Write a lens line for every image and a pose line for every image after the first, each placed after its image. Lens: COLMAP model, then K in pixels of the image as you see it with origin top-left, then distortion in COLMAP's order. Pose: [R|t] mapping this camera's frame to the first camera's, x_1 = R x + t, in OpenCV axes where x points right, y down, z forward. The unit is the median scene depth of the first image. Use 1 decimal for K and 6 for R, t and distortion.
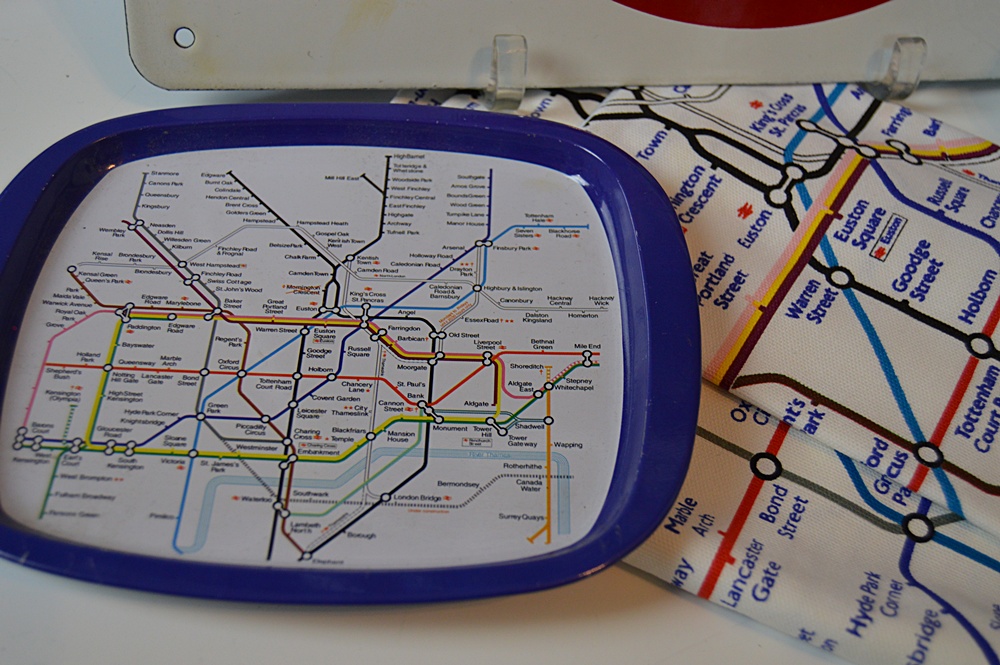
lens RADIAL K [[1203.5, 0, 500.0], [0, 1203.5, 332.5], [0, 0, 1]] dist [-0.065440, -0.009658]
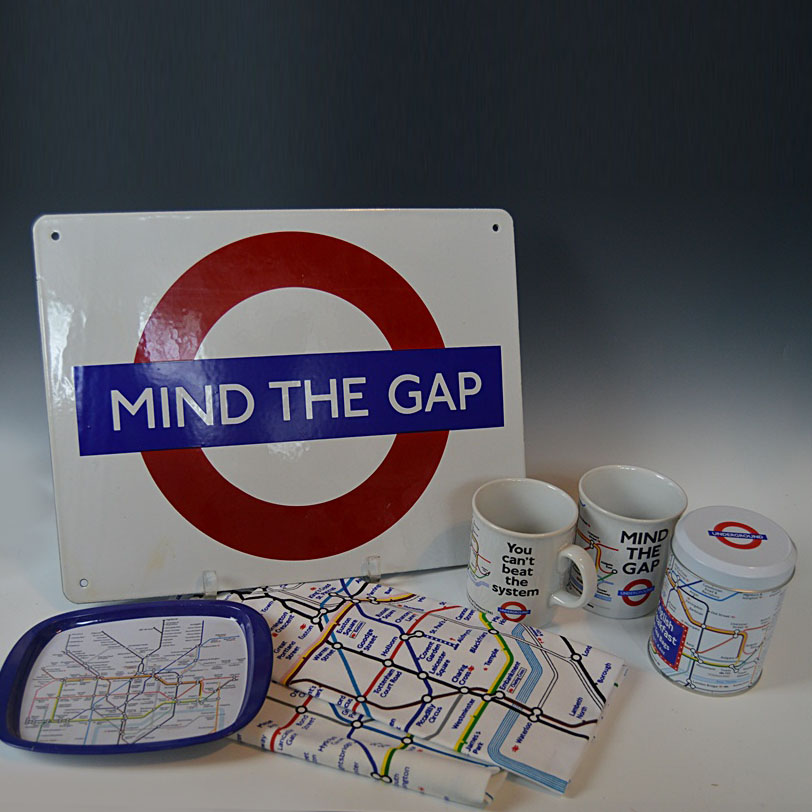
lens RADIAL K [[1031.4, 0, 384.1], [0, 1031.4, 483.7], [0, 0, 1]] dist [-0.078503, 0.008946]
pose [[0.993918, -0.095952, 0.054041, 0.304524], [0.109017, 0.926690, -0.359668, 0.453850], [-0.015569, 0.363371, 0.931514, -1.244555]]
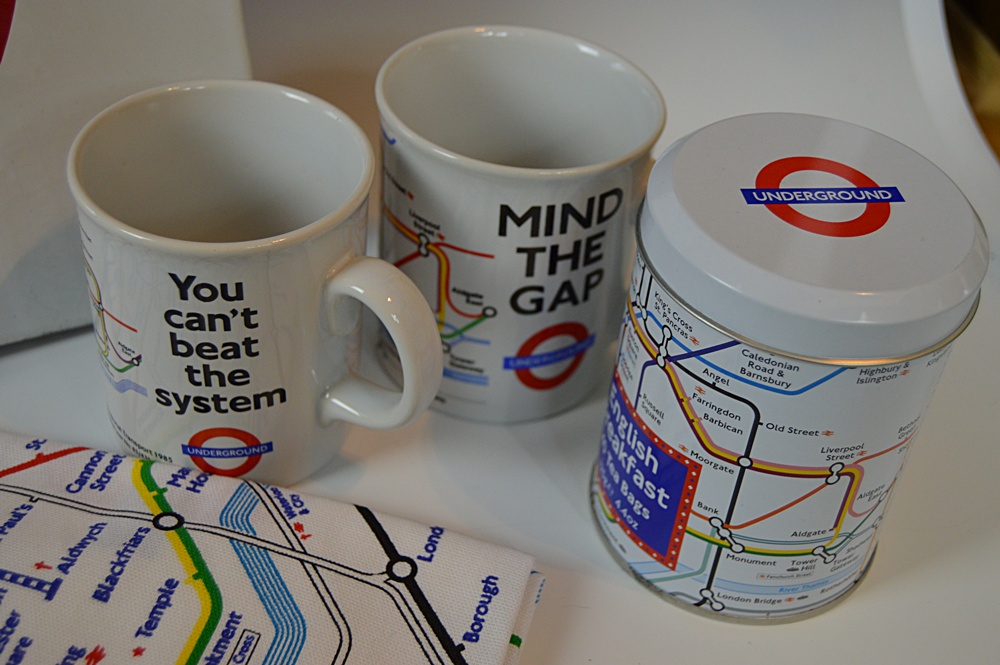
lens RADIAL K [[1391.7, 0, 500.0], [0, 1391.7, 332.5], [0, 0, 1]] dist [-0.047597, -0.043844]
pose [[0.948818, -0.212679, 0.233480, 0.670031], [0.254619, 0.952498, -0.167082, 0.063301], [-0.186854, 0.217979, 0.957899, -0.109494]]
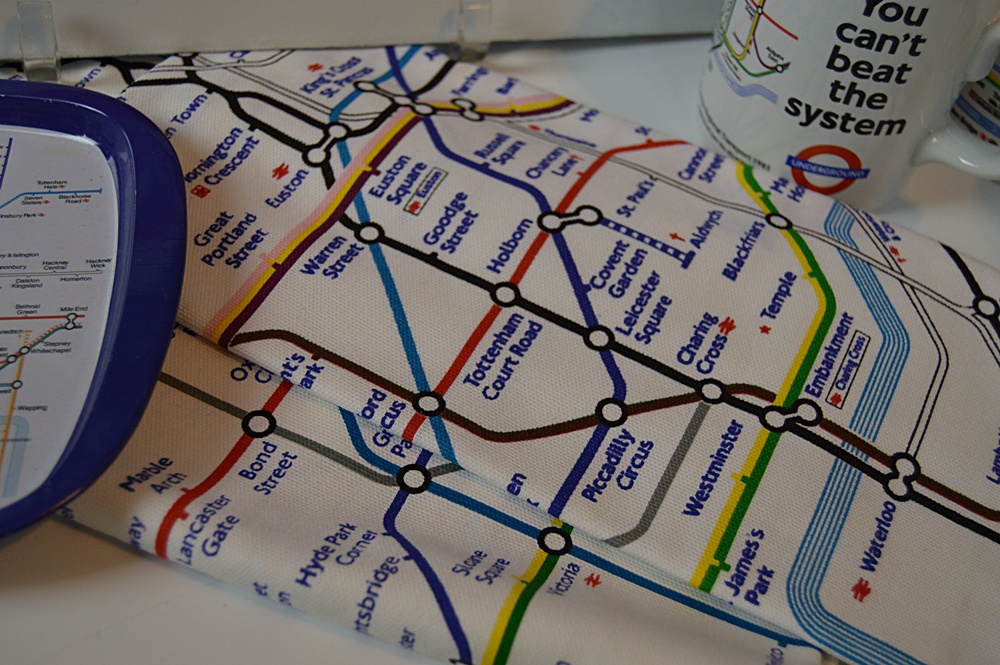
lens RADIAL K [[1249.4, 0, 500.0], [0, 1249.4, 332.5], [0, 0, 1]] dist [-0.060097, -0.013250]
pose [[0.995042, -0.045286, 0.088551, 0.302470], [0.048368, 0.998285, -0.032977, 0.074318], [-0.086906, 0.037097, 0.995526, -0.011900]]
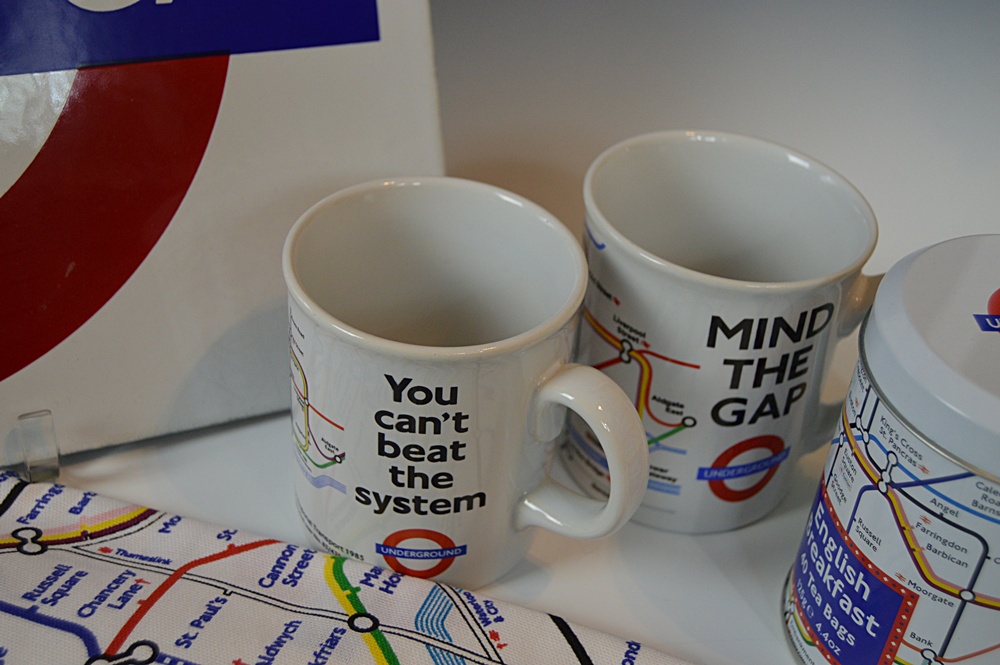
lens RADIAL K [[1391.7, 0, 500.0], [0, 1391.7, 332.5], [0, 0, 1]] dist [-0.047597, -0.043844]
pose [[0.970055, -0.160550, 0.182256, 0.586212], [0.200622, 0.952611, -0.228653, 0.007779], [-0.136909, 0.258371, 0.956295, -0.085549]]
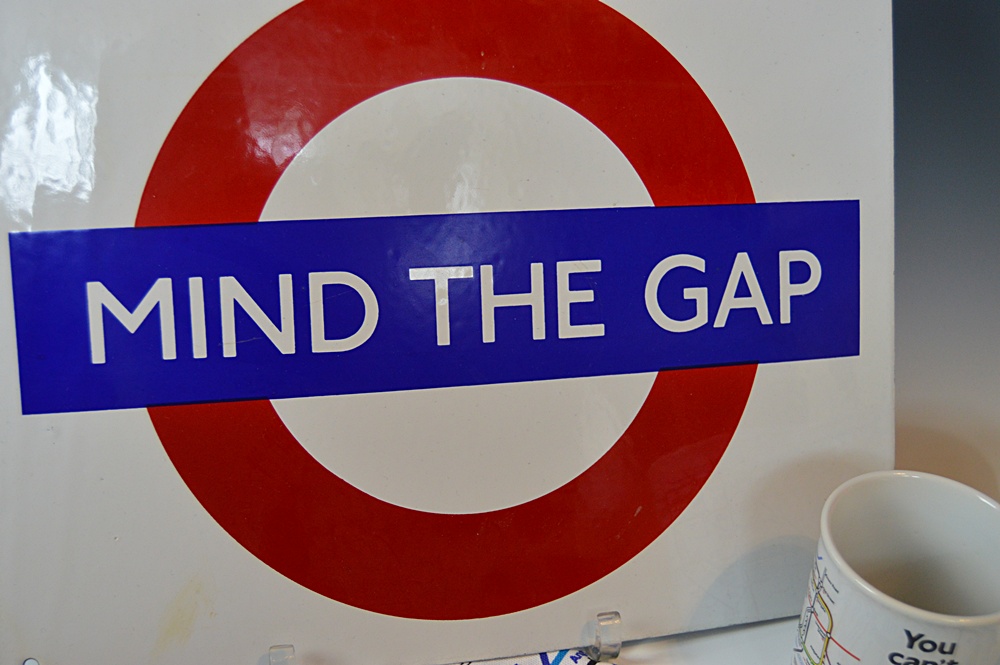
lens RADIAL K [[1203.5, 0, 500.0], [0, 1203.5, 332.5], [0, 0, 1]] dist [-0.065440, -0.009658]
pose [[0.997243, -0.072199, 0.017123, 0.265129], [0.073645, 0.934831, -0.347372, -0.105499], [0.009073, 0.347676, 0.937571, -0.355612]]
